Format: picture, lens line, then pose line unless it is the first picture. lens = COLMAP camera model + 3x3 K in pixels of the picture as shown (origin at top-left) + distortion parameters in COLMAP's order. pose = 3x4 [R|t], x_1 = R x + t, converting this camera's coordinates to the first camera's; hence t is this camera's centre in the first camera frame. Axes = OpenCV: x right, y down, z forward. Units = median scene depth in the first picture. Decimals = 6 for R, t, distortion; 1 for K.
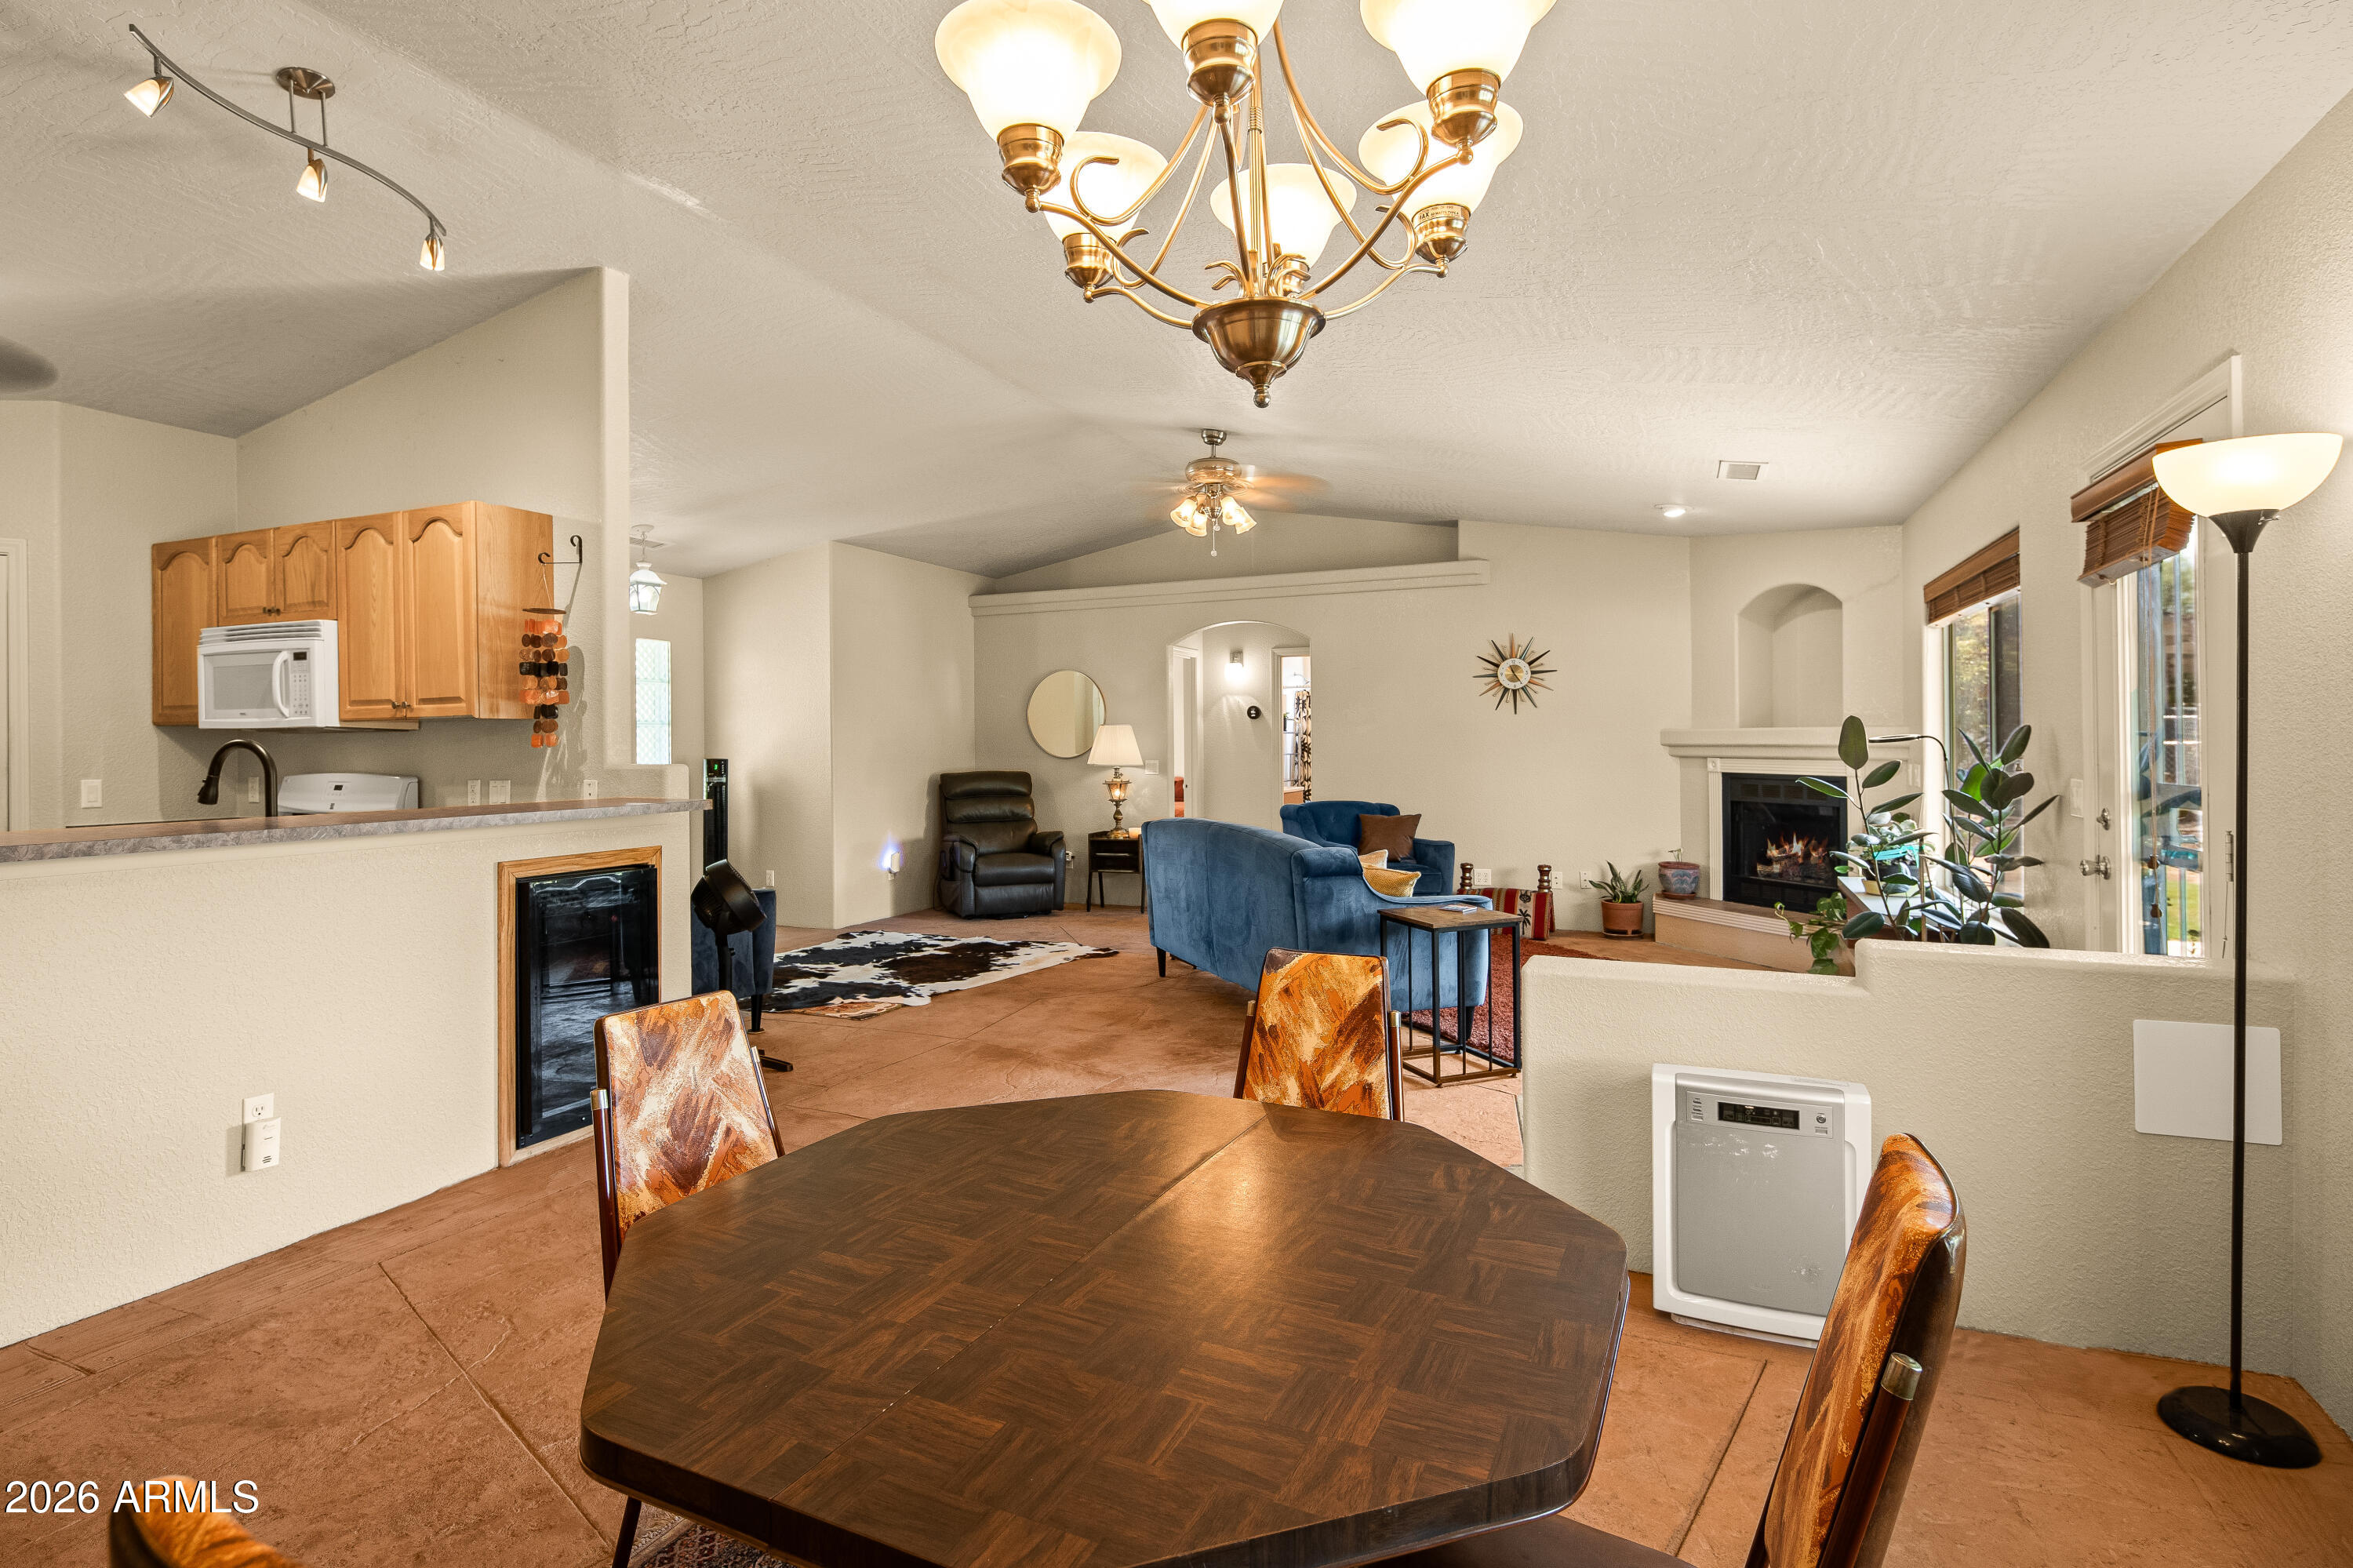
lens RADIAL K [[1178.7, 0, 1176.5], [0, 1178.7, 755.2], [0, 0, 1]] dist [0.000983, -0.000064]
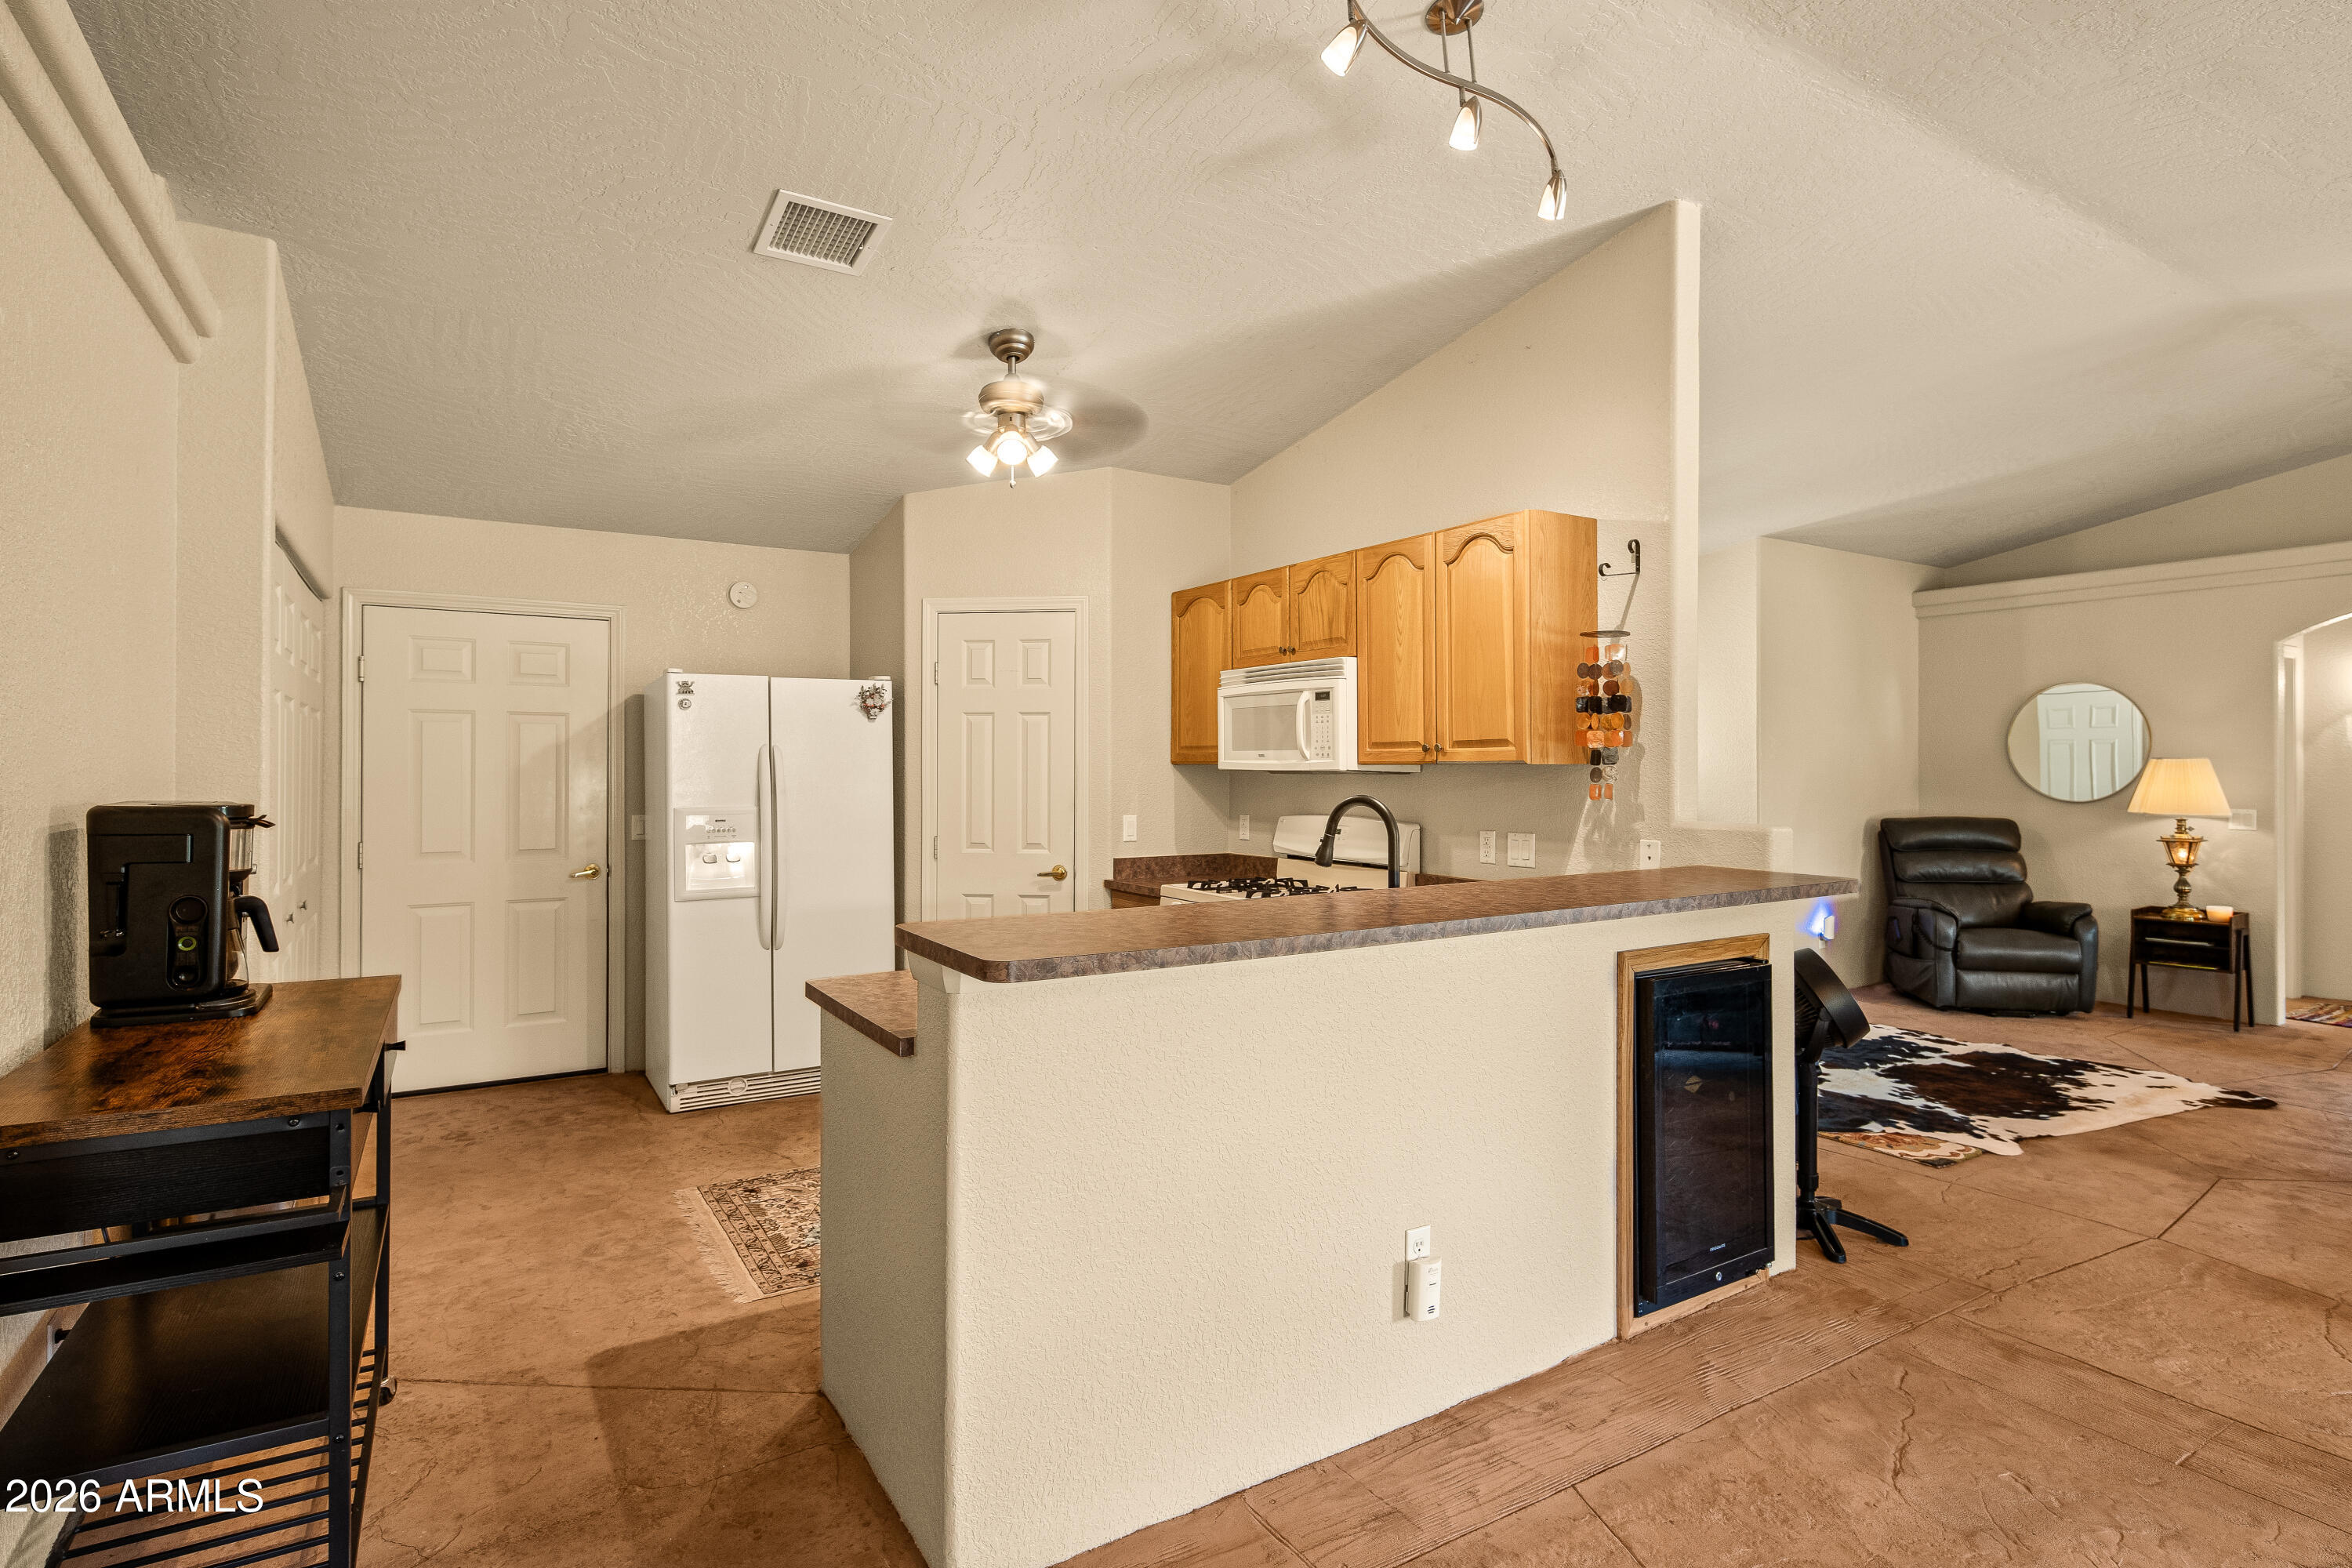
lens RADIAL K [[1209.6, 0, 1176.0], [0, 1209.6, 784.0], [0, 0, 1]] dist [0.000608, 0.000031]
pose [[0.821477, 0.015465, -0.570031, -0.272473], [-0.012238, 0.999880, 0.009491, -0.019995], [0.570110, -0.000821, 0.821568, 0.123660]]
